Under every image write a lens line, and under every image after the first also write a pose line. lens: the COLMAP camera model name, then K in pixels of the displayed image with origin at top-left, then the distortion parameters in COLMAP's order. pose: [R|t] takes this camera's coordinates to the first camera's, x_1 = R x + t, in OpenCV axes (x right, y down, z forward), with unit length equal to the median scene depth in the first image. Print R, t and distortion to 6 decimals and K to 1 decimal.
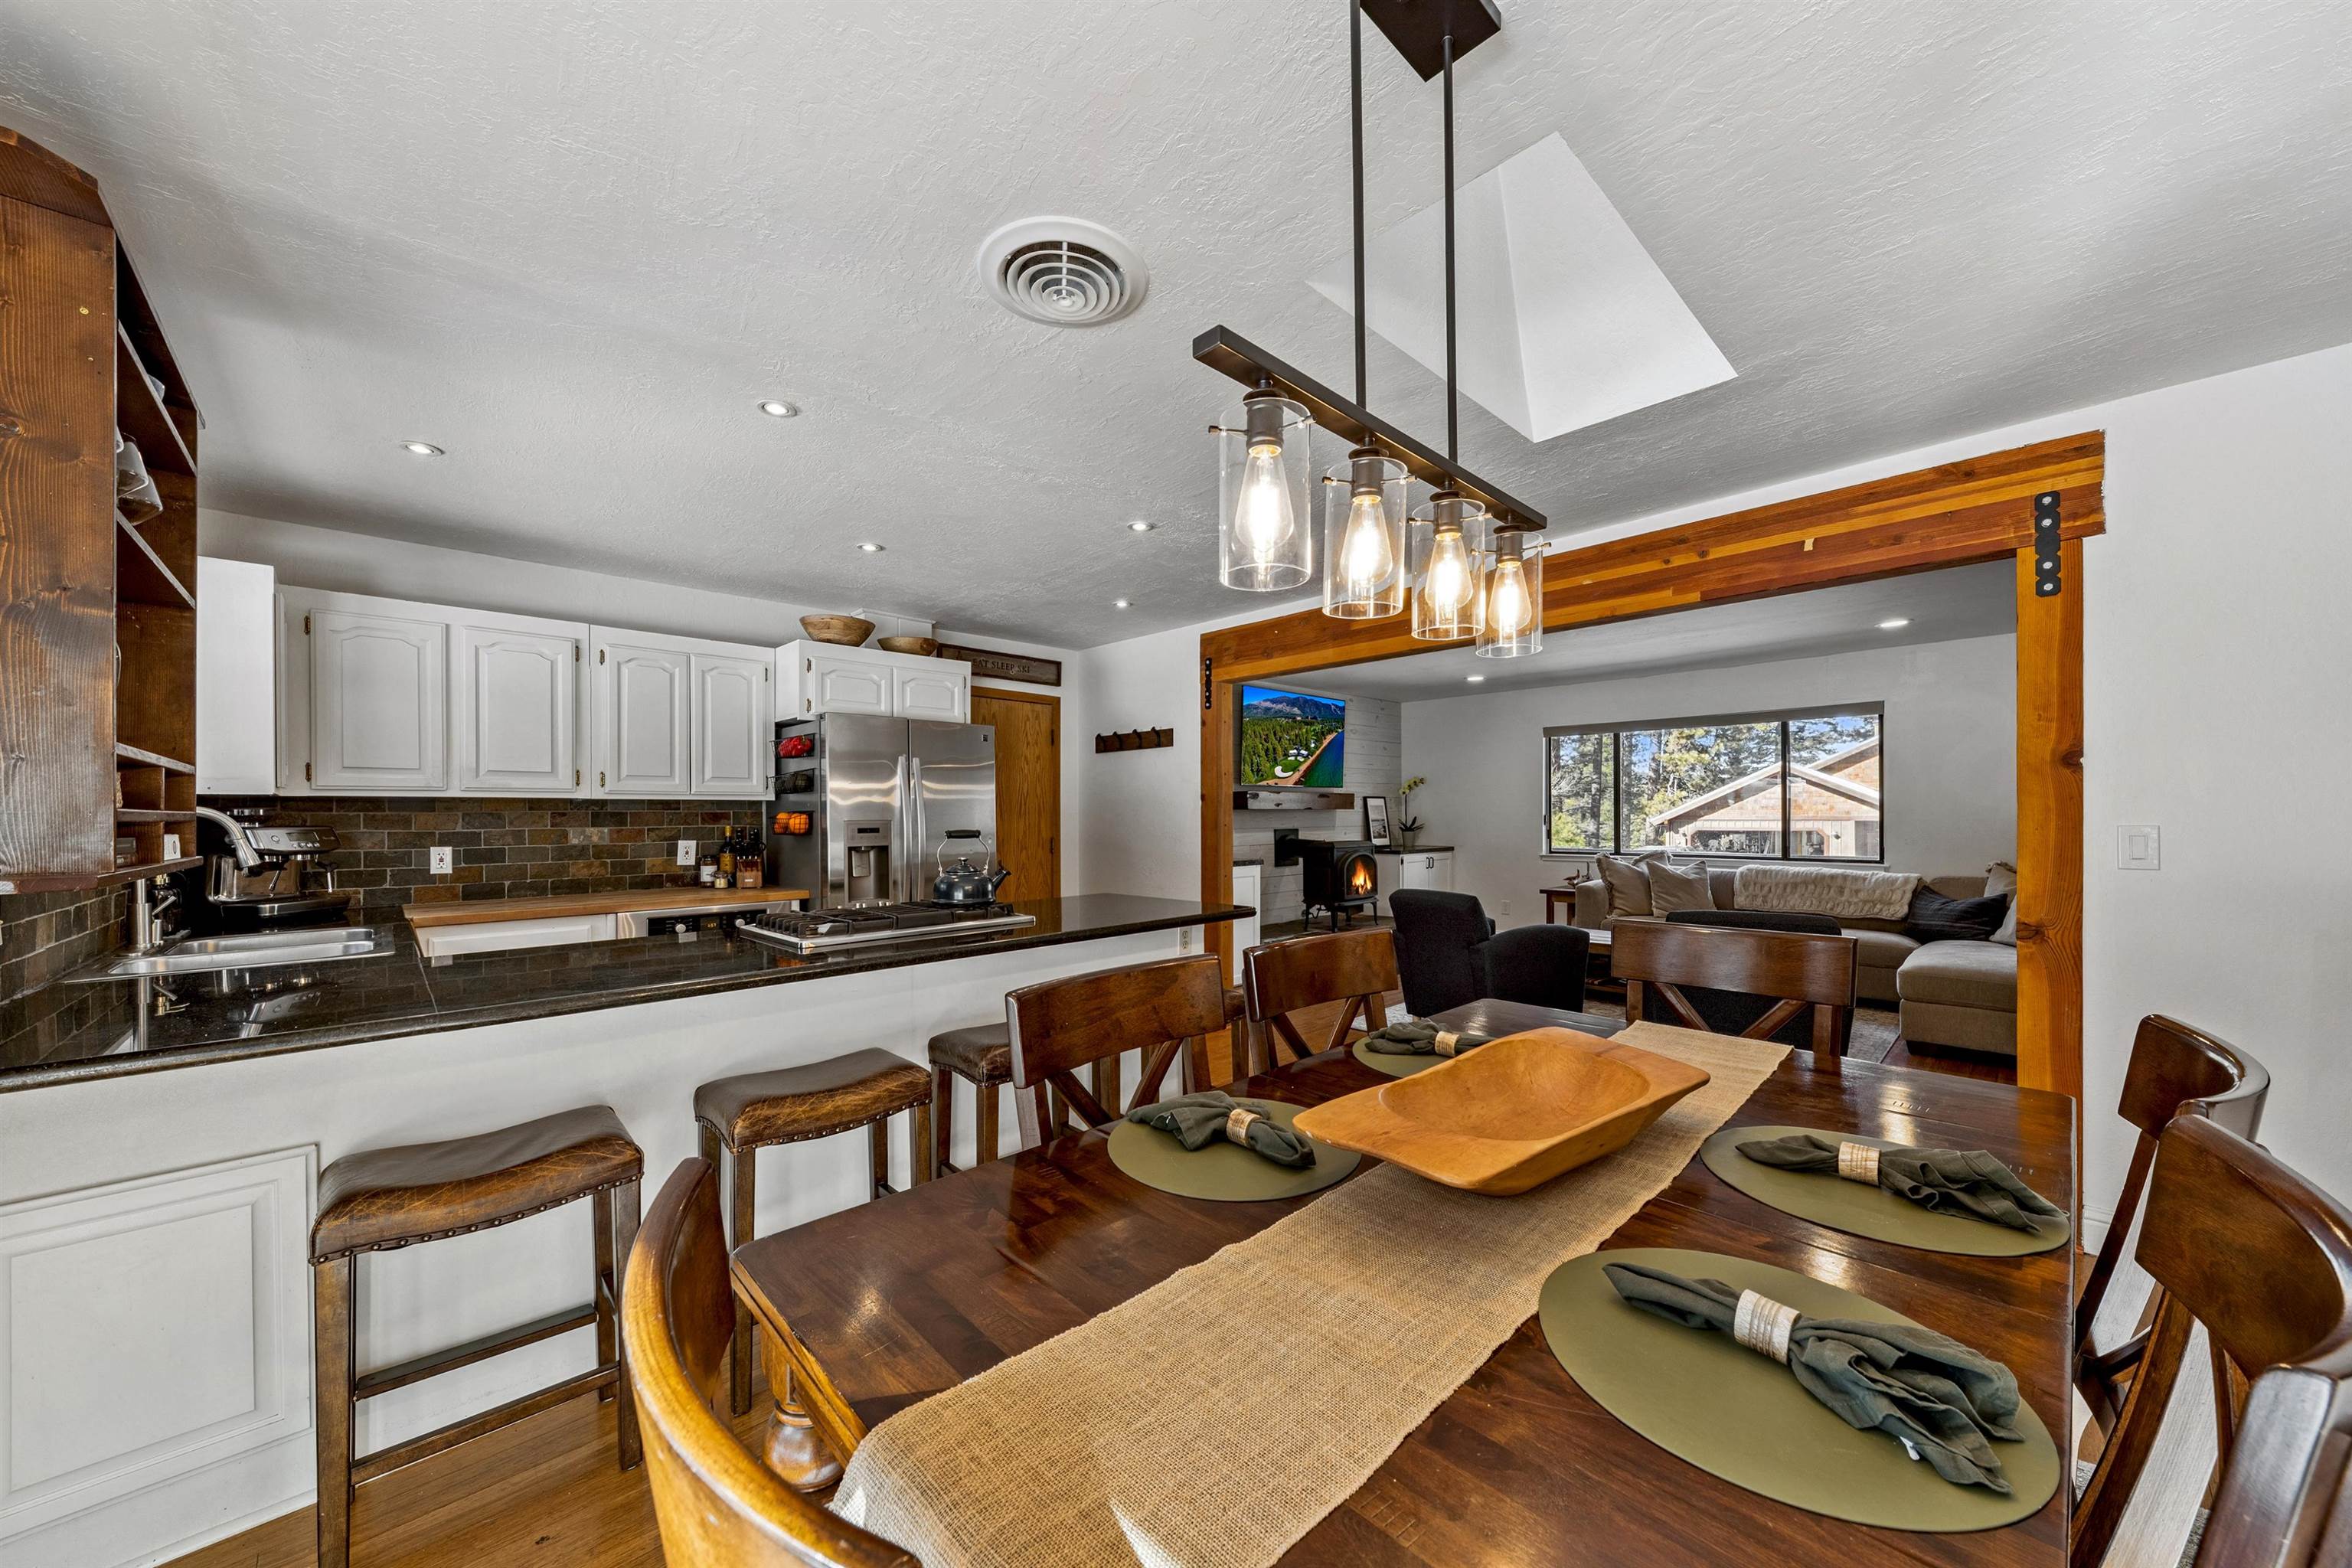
lens RADIAL K [[827.8, 0, 1178.0], [0, 827.8, 811.9], [0, 0, 1]] dist [0.004854, -0.000737]
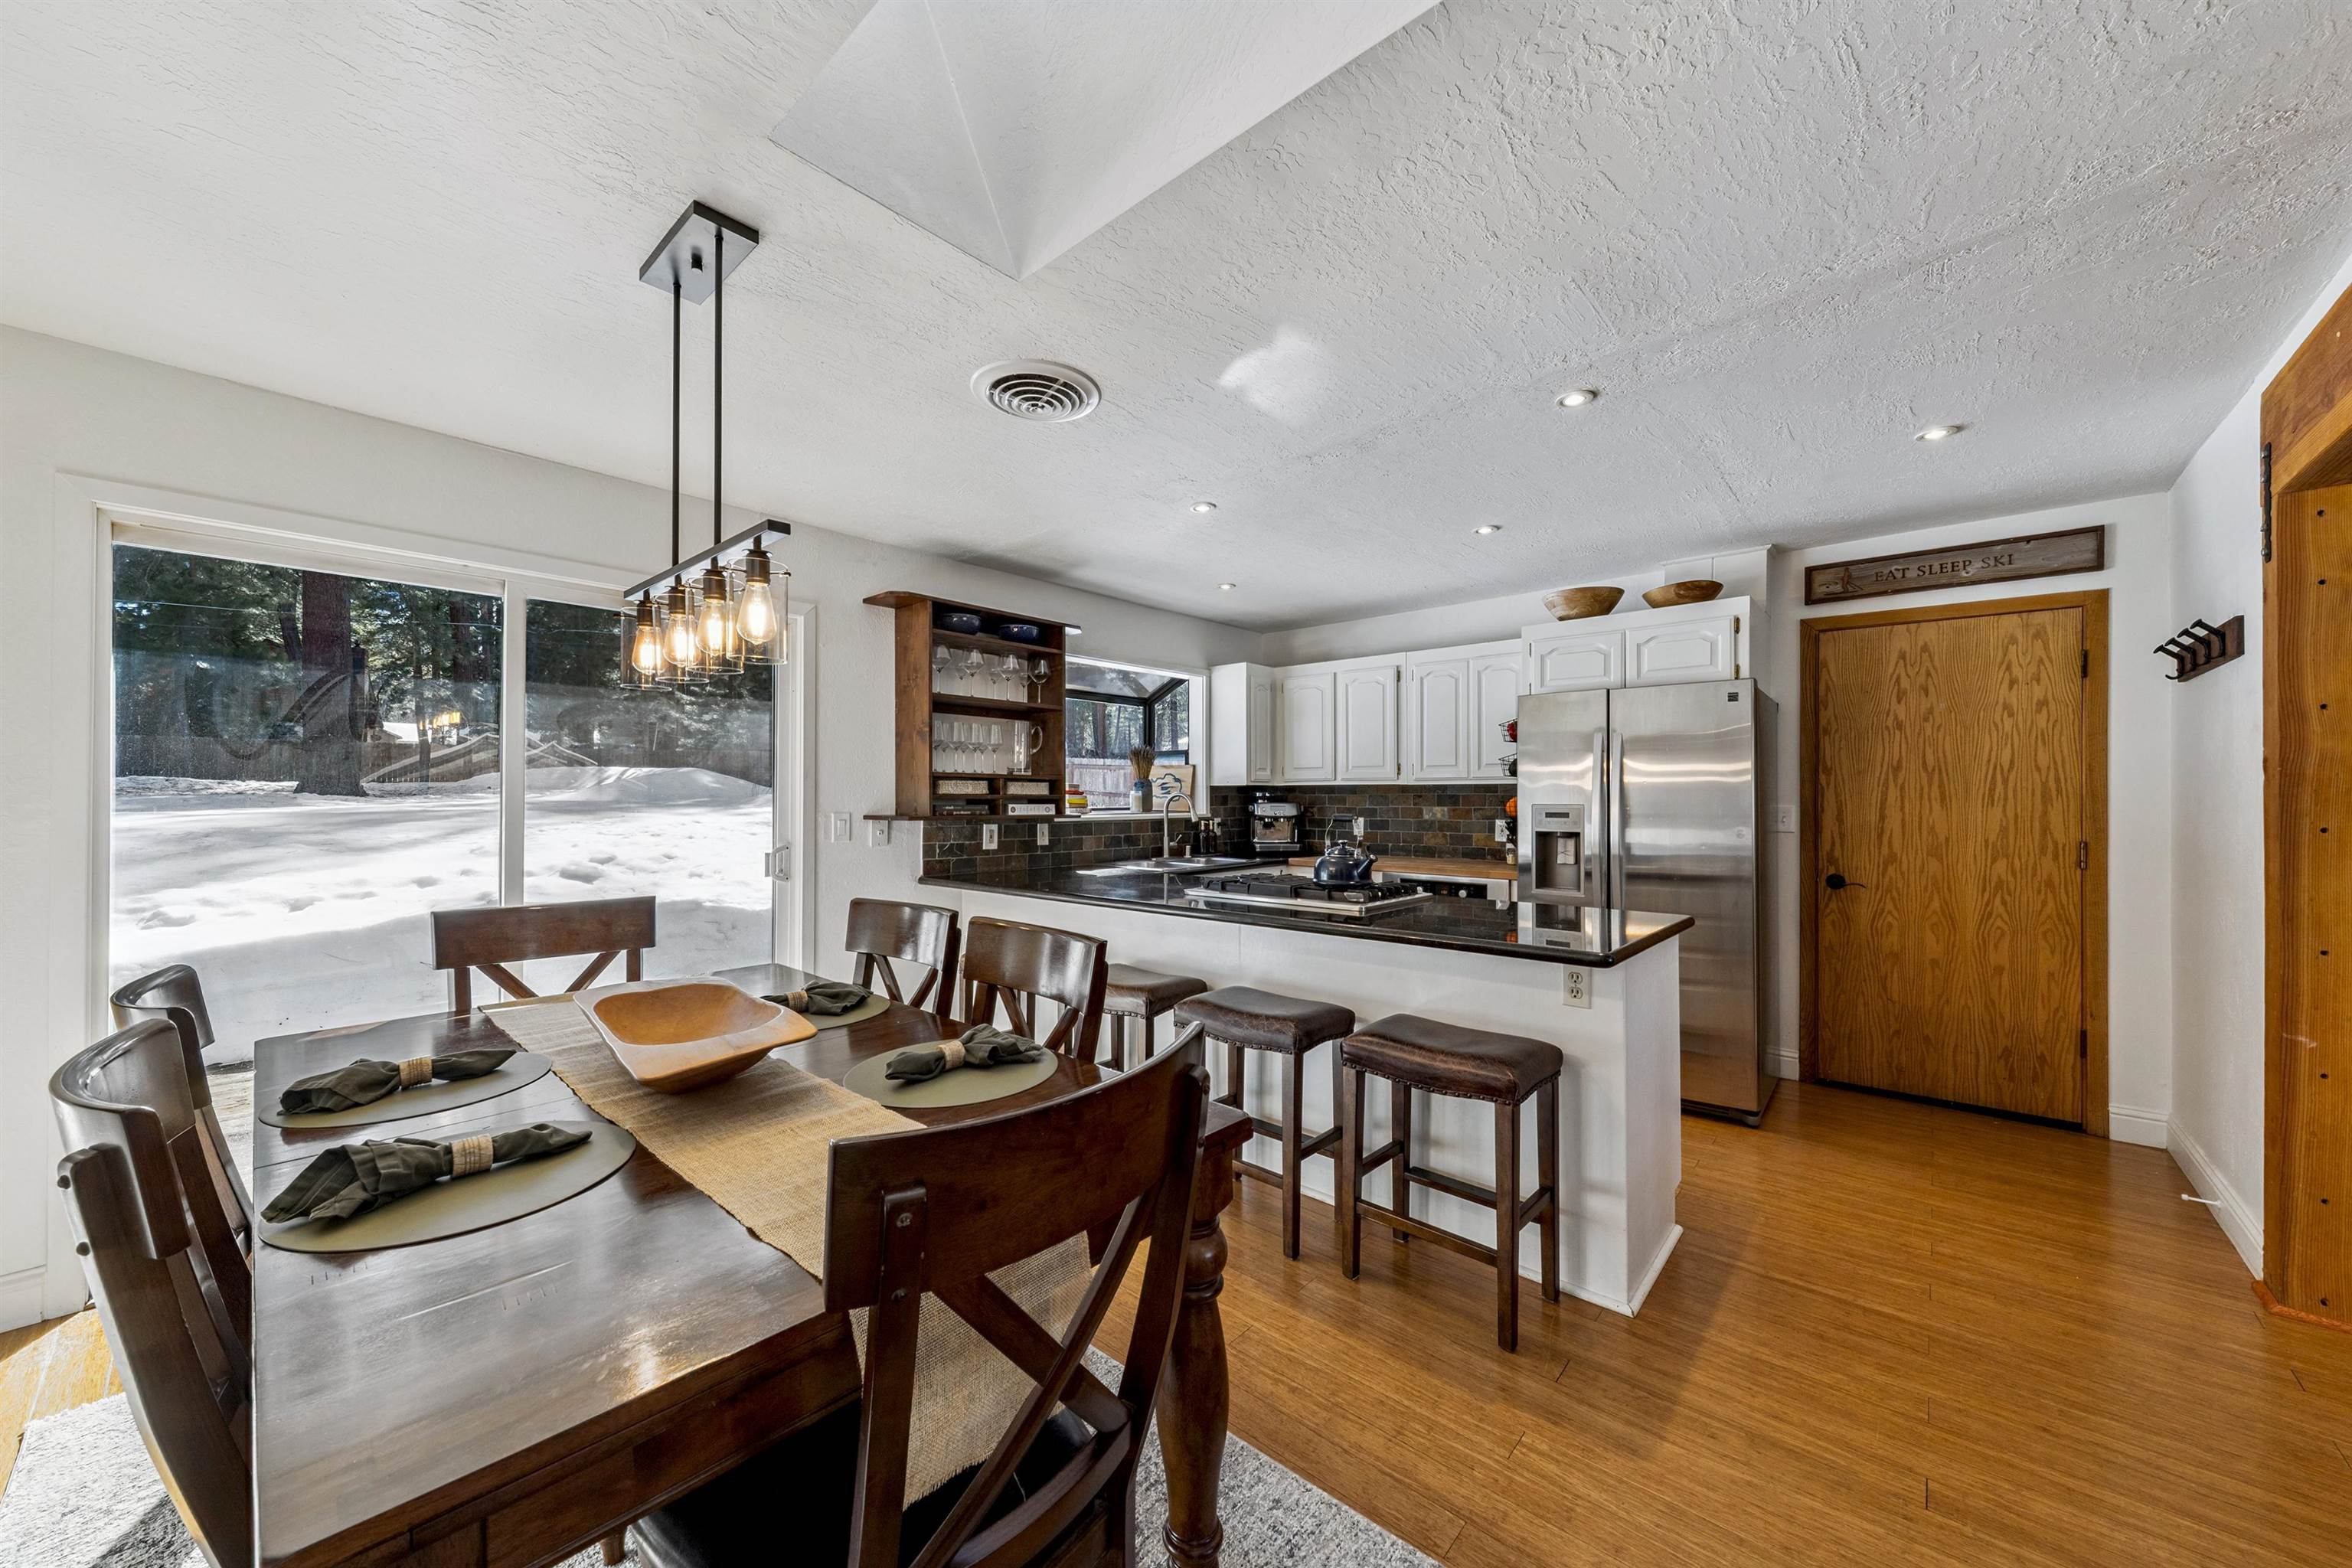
lens RADIAL K [[827.8, 0, 1182.0], [0, 827.8, 785.6], [0, 0, 1]] dist [0.004854, -0.000737]
pose [[0.077436, -0.007595, -0.996968, 0.371027], [0.000519, 0.999971, -0.007578, -0.003002], [0.996997, 0.000069, 0.077438, 0.348389]]
